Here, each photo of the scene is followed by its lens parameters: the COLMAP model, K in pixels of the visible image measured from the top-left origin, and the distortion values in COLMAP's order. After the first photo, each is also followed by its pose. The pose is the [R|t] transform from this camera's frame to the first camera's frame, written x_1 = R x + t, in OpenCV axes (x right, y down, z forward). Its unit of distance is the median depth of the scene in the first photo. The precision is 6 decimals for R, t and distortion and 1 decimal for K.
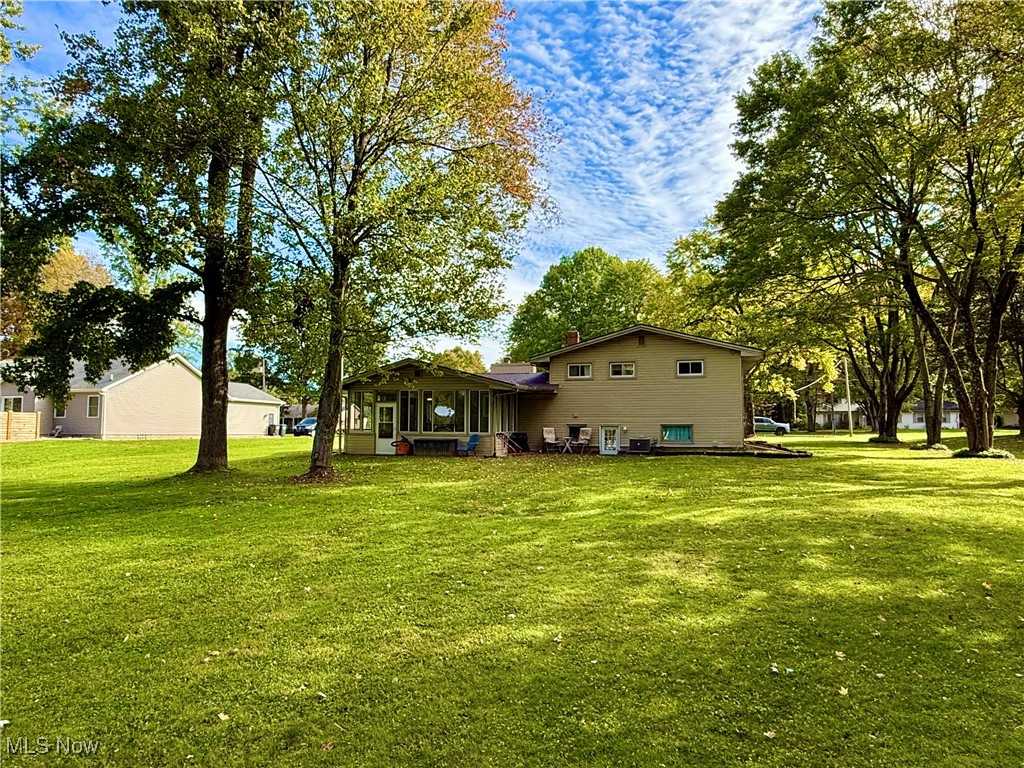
lens RADIAL K [[685.1, 0, 512.0], [0, 685.1, 384.0], [0, 0, 1]] dist [-0.033440, -0.000277]
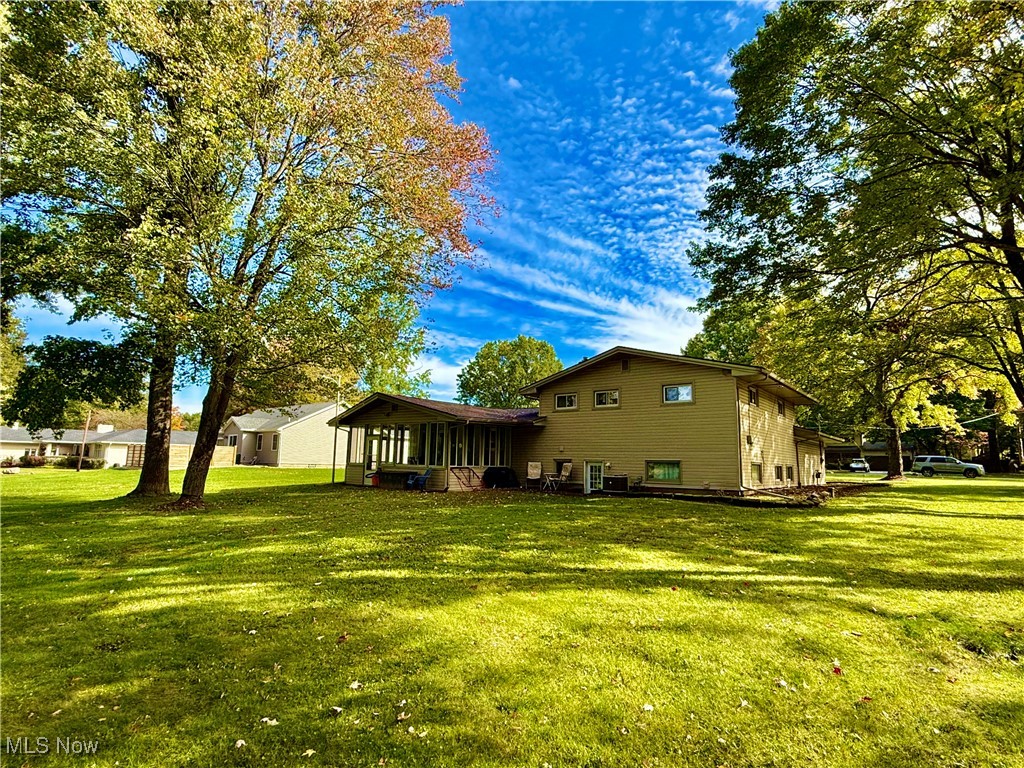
lens RADIAL K [[552.6, 0, 505.6], [0, 552.6, 389.5], [0, 0, 1]] dist [0.011107, -0.000535]
pose [[0.910134, -0.039163, -0.412460, 0.339269], [0.011327, 0.997502, -0.069719, 0.016425], [0.414160, 0.058782, 0.908304, 0.285051]]
